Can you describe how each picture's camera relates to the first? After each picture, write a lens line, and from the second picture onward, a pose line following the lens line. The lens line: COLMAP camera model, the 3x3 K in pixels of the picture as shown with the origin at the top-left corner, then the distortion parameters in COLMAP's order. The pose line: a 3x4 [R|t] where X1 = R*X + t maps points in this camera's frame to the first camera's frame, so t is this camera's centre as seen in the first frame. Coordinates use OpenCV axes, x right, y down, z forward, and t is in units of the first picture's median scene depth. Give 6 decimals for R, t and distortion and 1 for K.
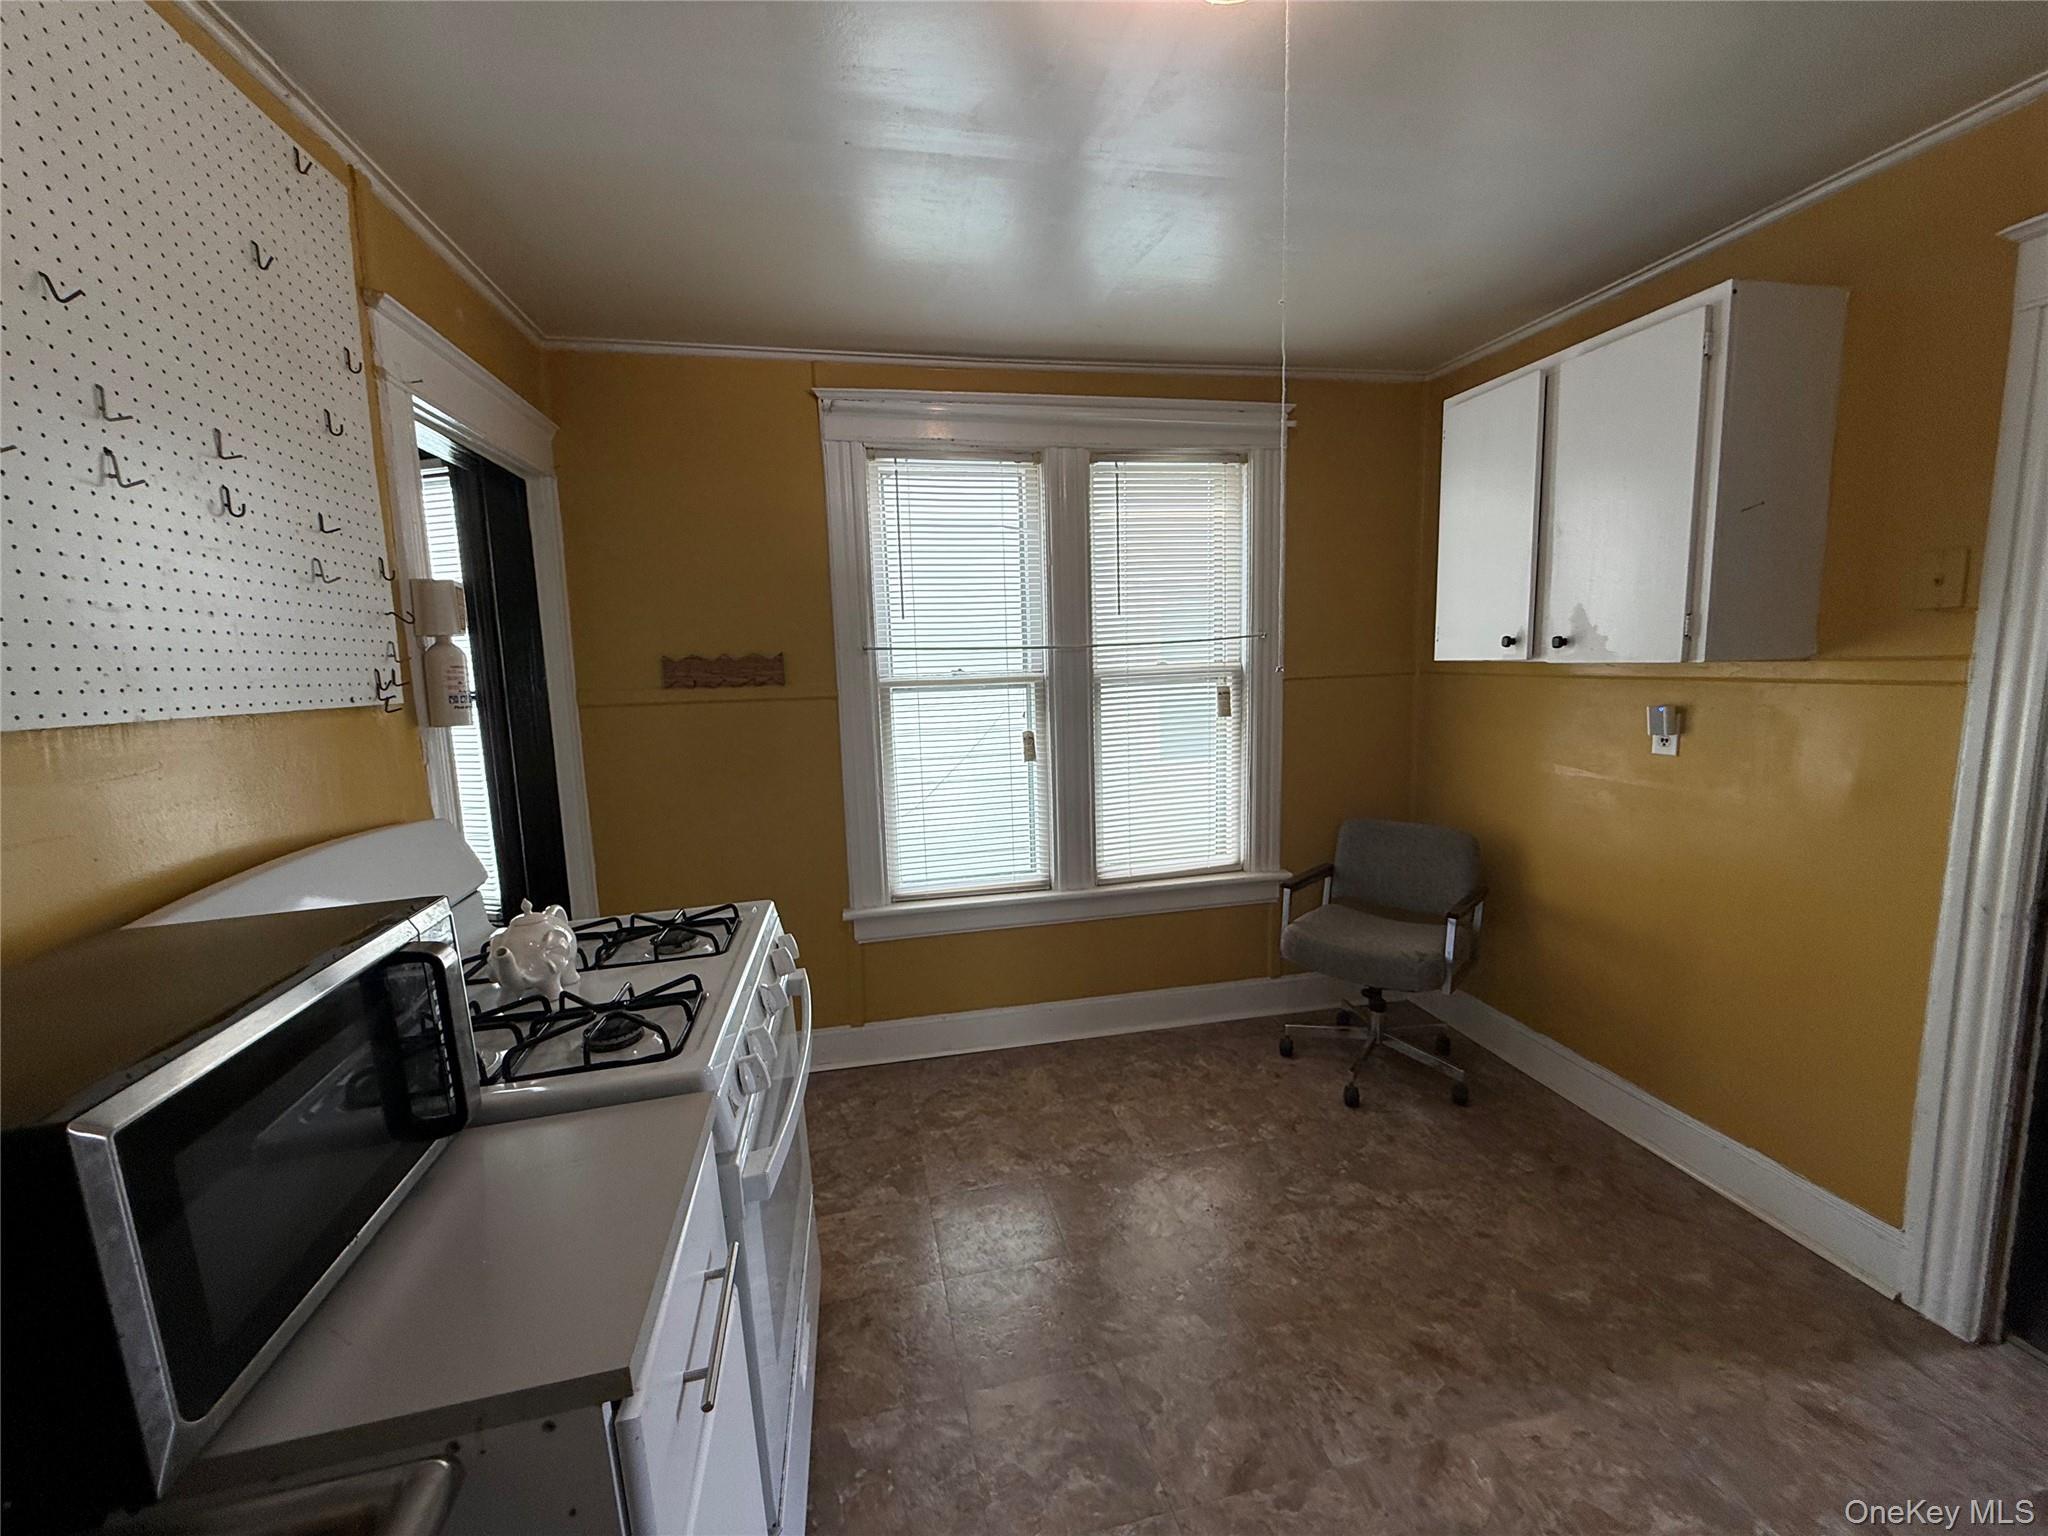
lens RADIAL K [[819.1, 0, 1028.6], [0, 819.1, 769.6], [0, 0, 1]] dist [-0.000903, -0.000407]
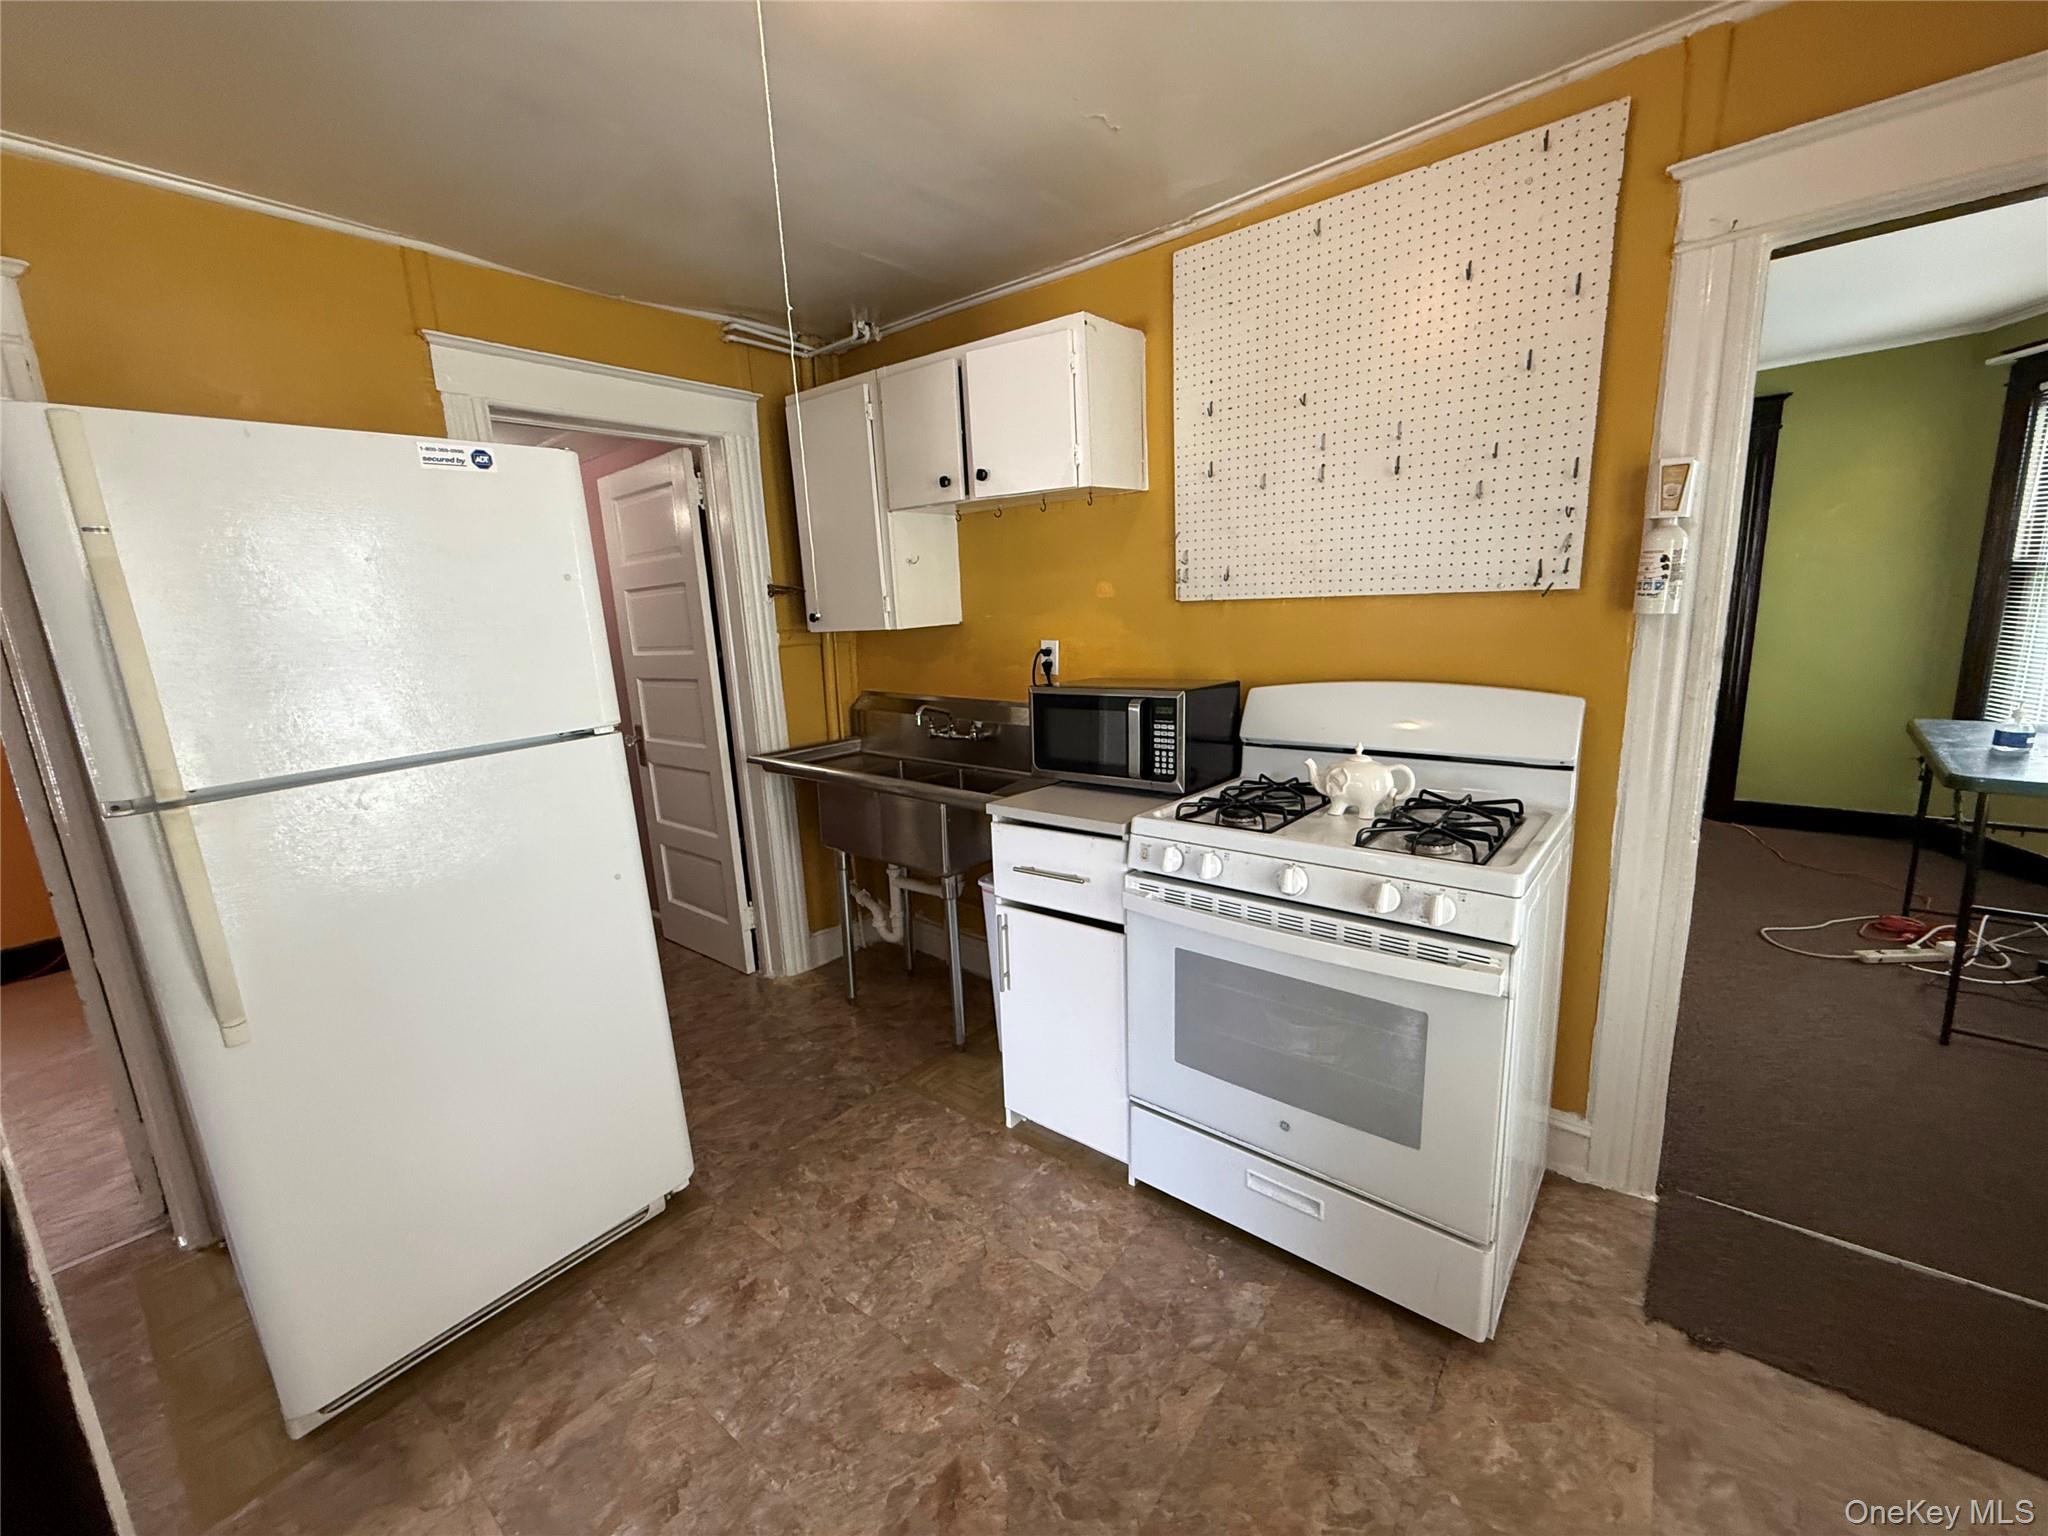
lens RADIAL K [[819.1, 0, 1009.7], [0, 819.1, 778.1], [0, 0, 1]] dist [-0.000903, -0.000407]
pose [[-0.791406, 0.193437, -0.579878, 0.659513], [-0.011390, 0.943782, 0.330373, -0.233781], [0.611184, 0.268064, -0.744712, 1.690237]]
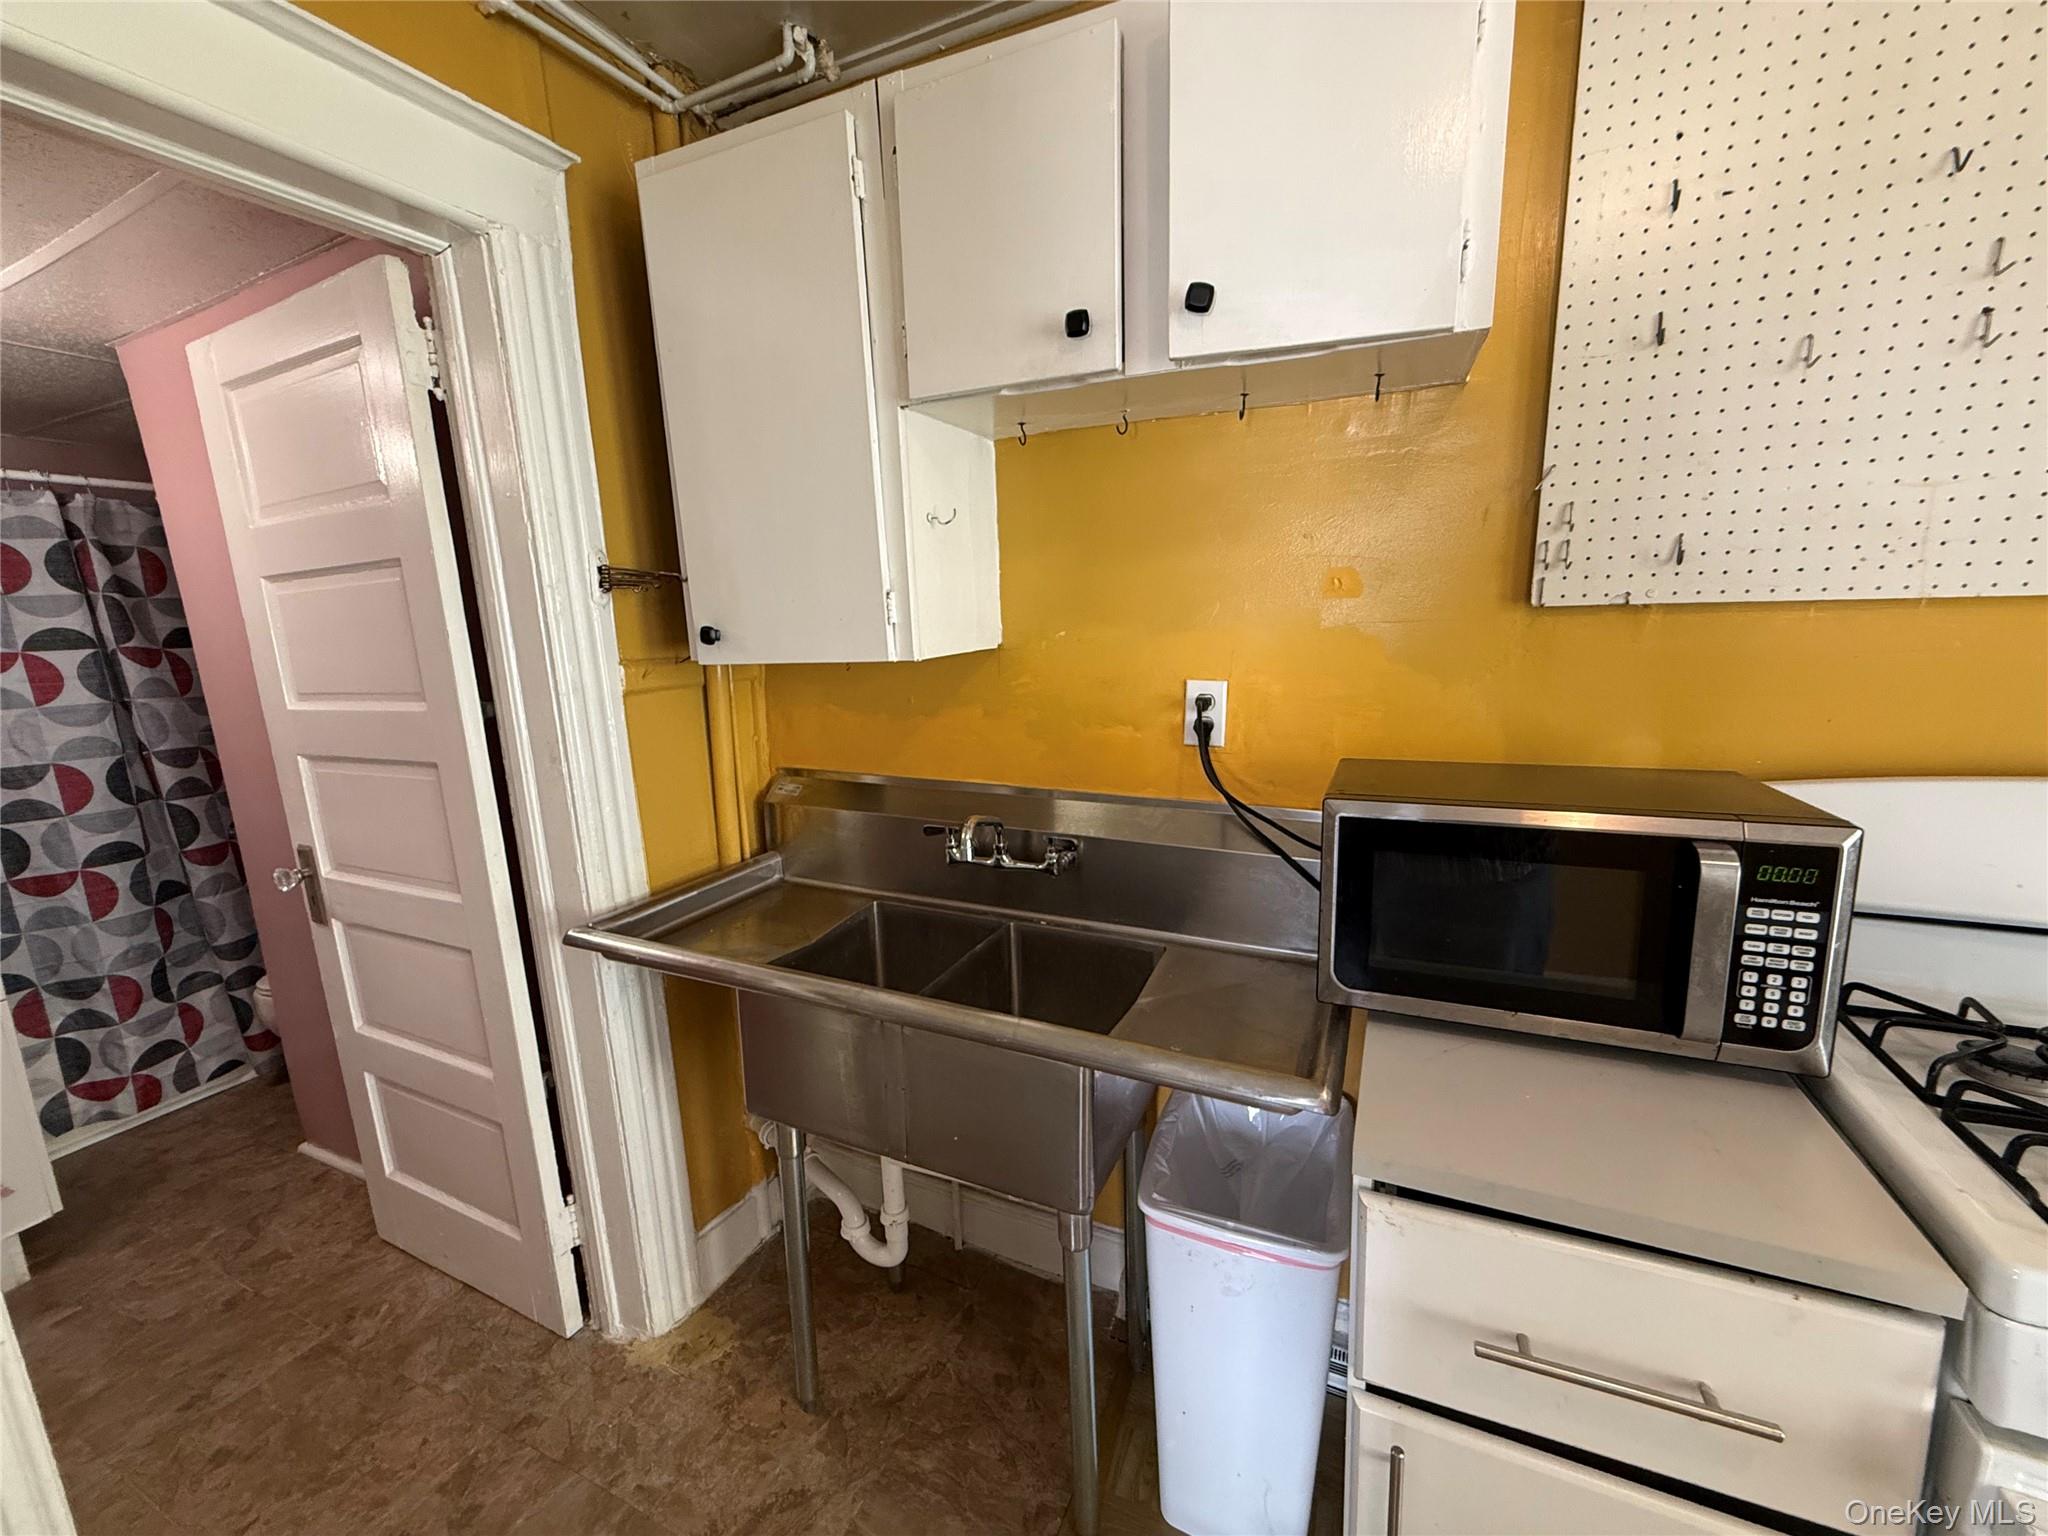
lens RADIAL K [[819.1, 0, 1015.2], [0, 819.1, 773.6], [0, 0, 1]] dist [-0.000903, -0.000407]
pose [[-0.617085, 0.204463, -0.759869, 0.313017], [-0.050912, 0.953256, 0.297845, -0.072626], [0.785248, 0.222482, -0.577830, 0.575859]]
